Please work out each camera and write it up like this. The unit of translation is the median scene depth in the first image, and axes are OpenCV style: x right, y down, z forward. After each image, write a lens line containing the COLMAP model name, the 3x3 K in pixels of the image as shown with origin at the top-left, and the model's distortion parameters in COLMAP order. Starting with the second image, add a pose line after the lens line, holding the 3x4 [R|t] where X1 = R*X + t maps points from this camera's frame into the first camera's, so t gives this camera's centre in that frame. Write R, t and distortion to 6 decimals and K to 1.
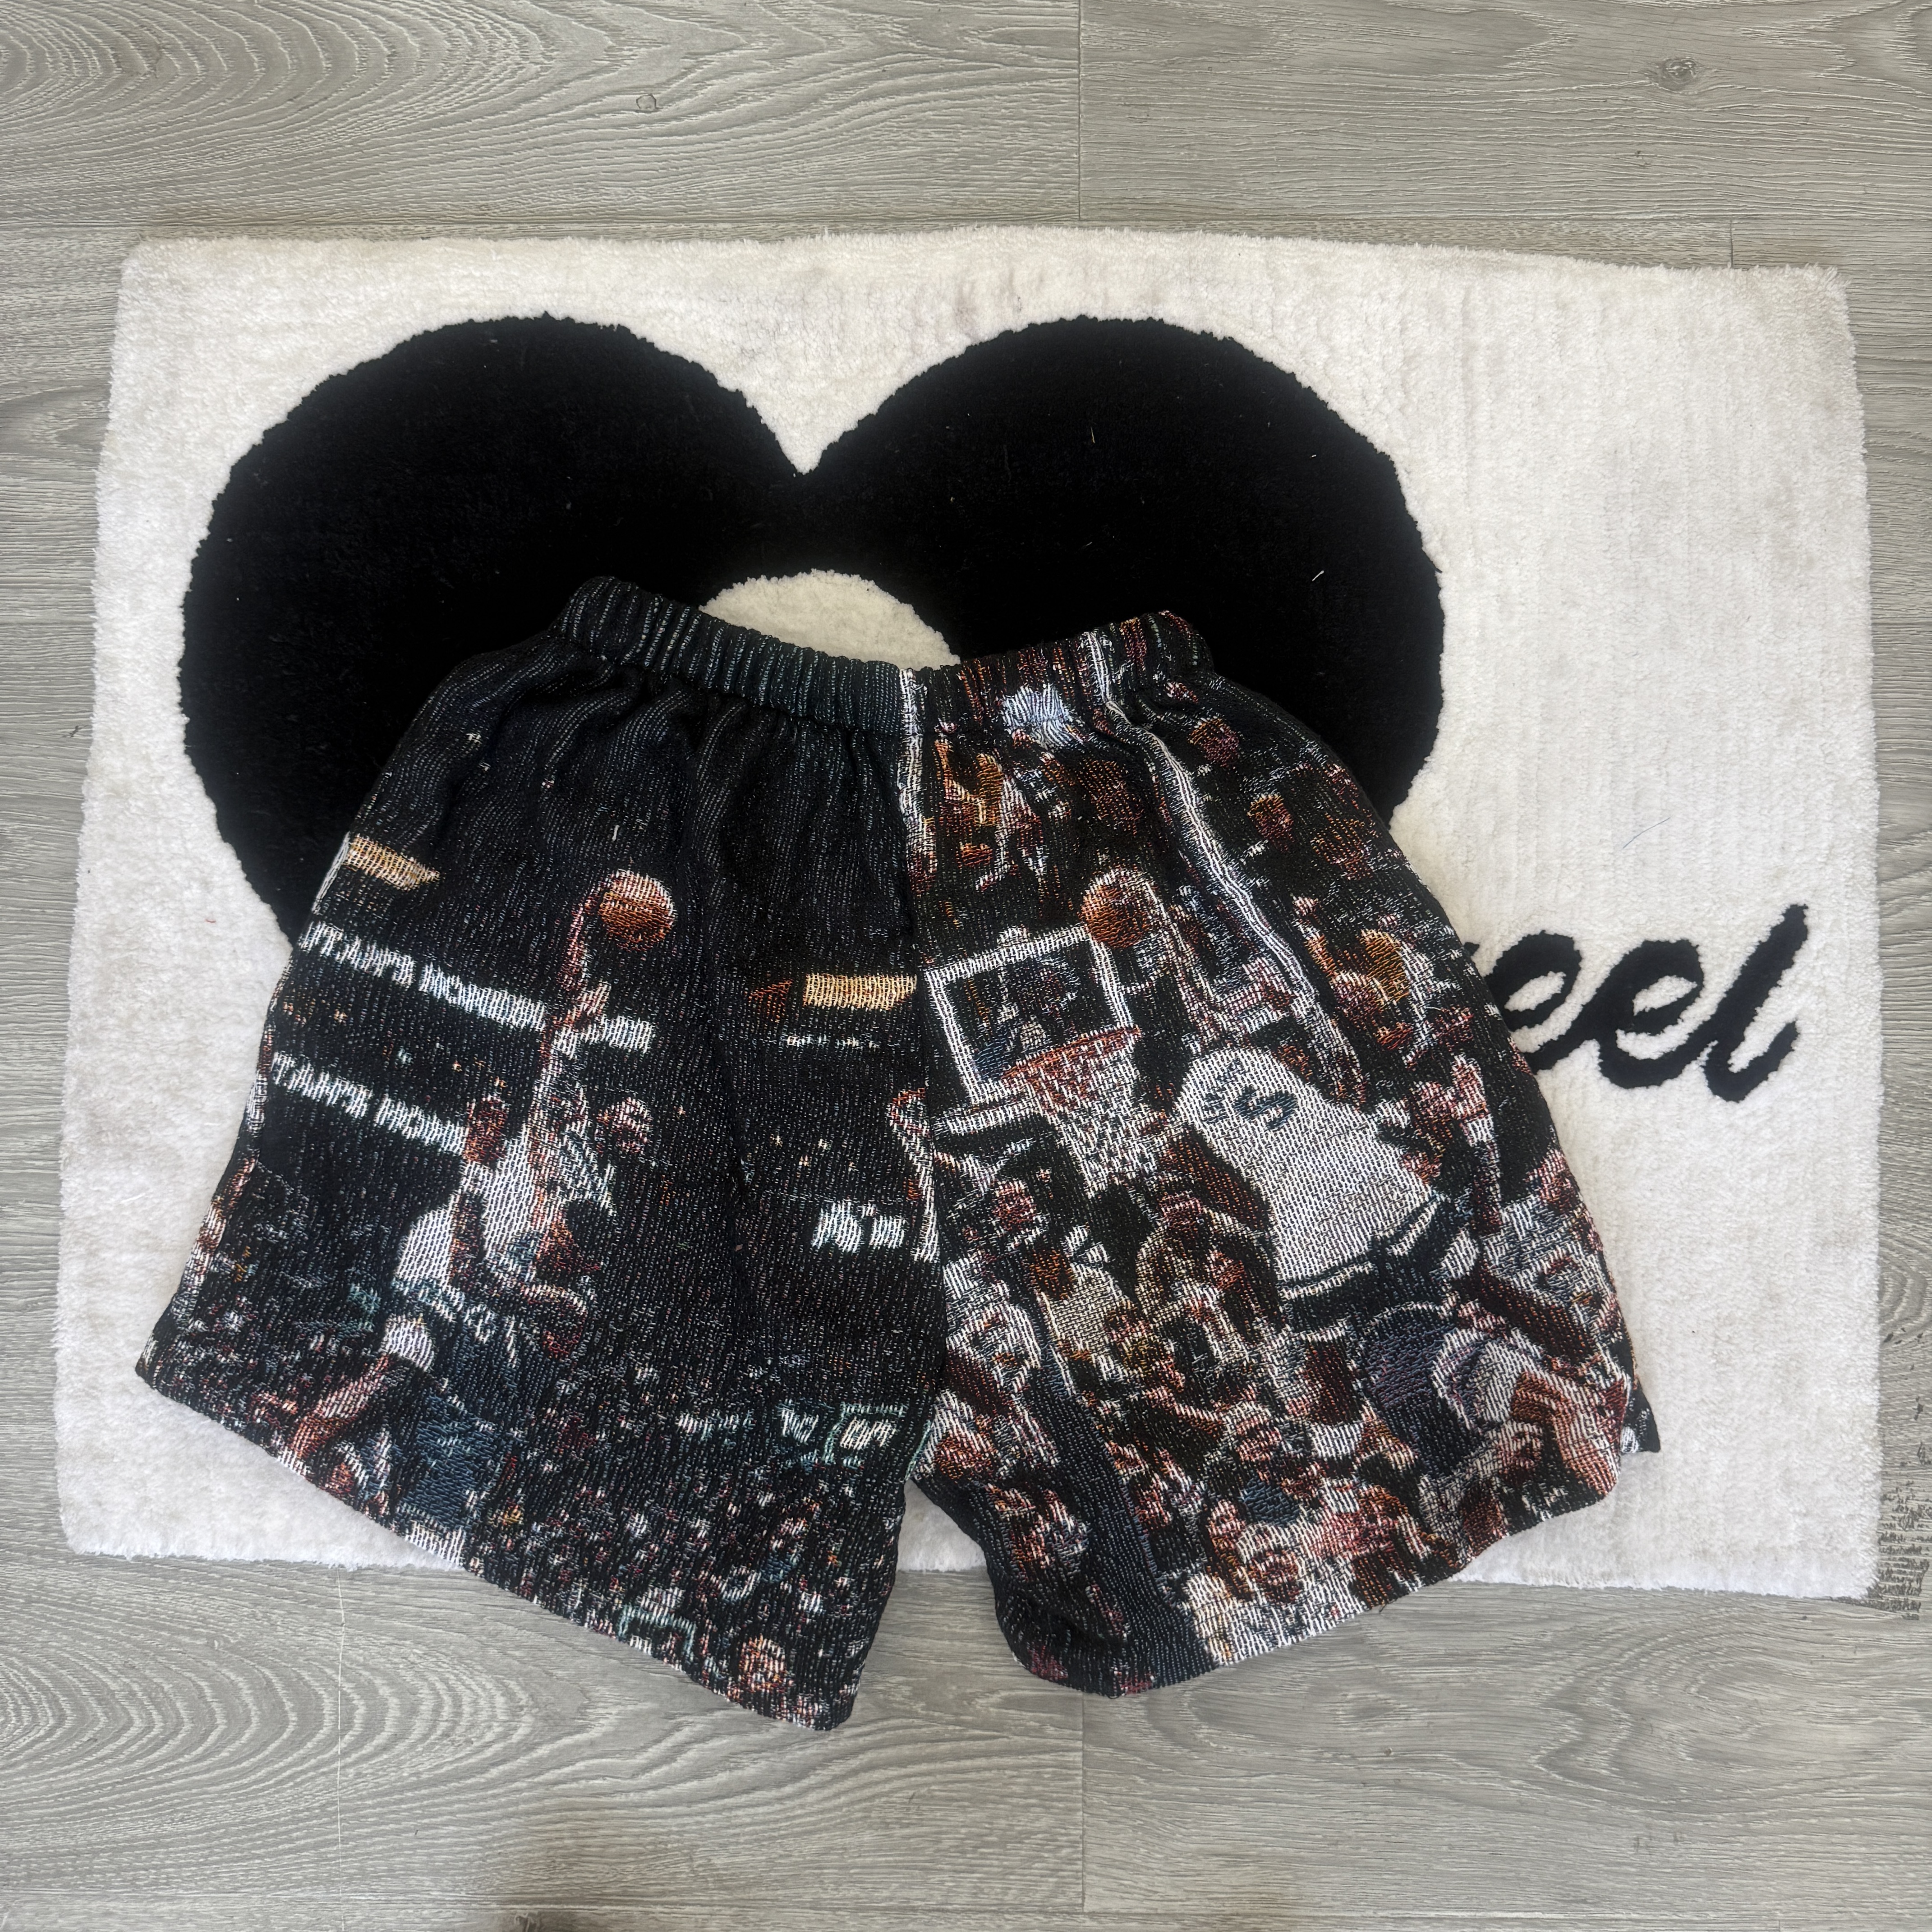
lens RADIAL K [[1818.1, 0, 975.0], [0, 1818.1, 966.1], [0, 0, 1]] dist [0.138255, -0.279248]
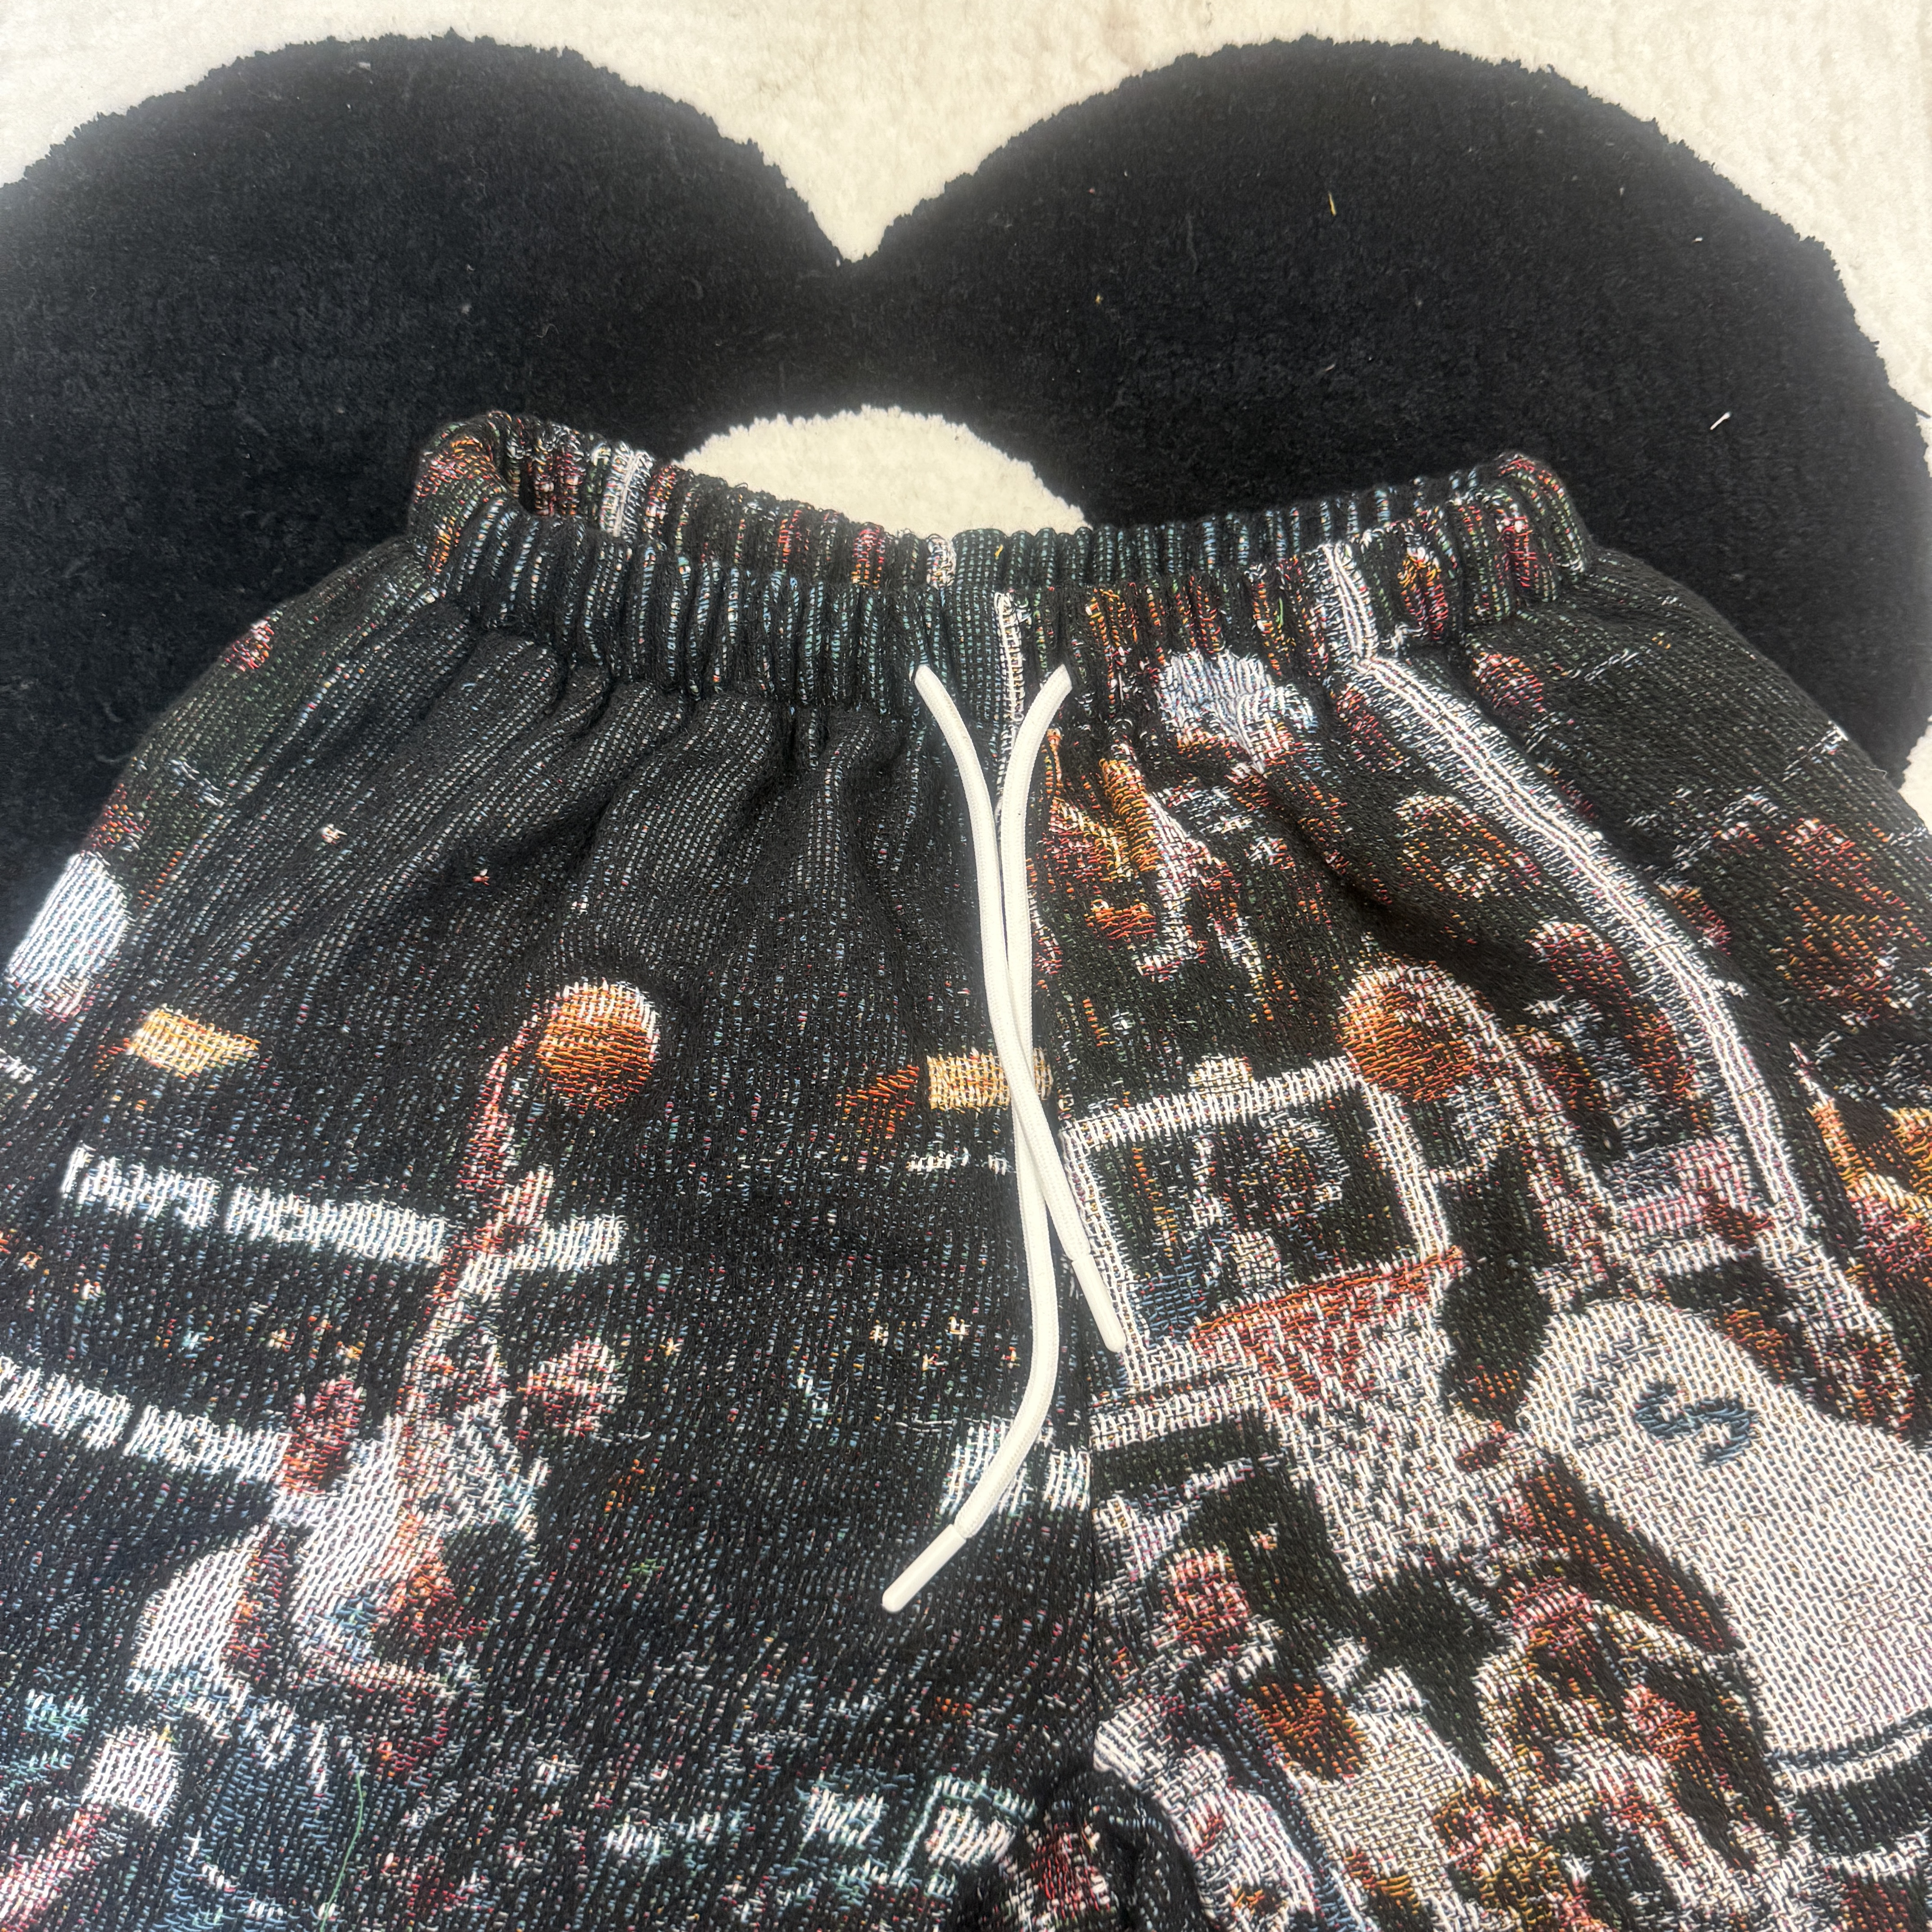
lens RADIAL K [[1817.4, 0, 972.5], [0, 1817.4, 962.2], [0, 0, 1]] dist [0.053337, -0.121121]
pose [[0.999854, 0.013498, -0.010501, -0.044535], [-0.014952, 0.988000, -0.153729, 0.052527], [0.008300, 0.153863, 0.988057, 0.438805]]
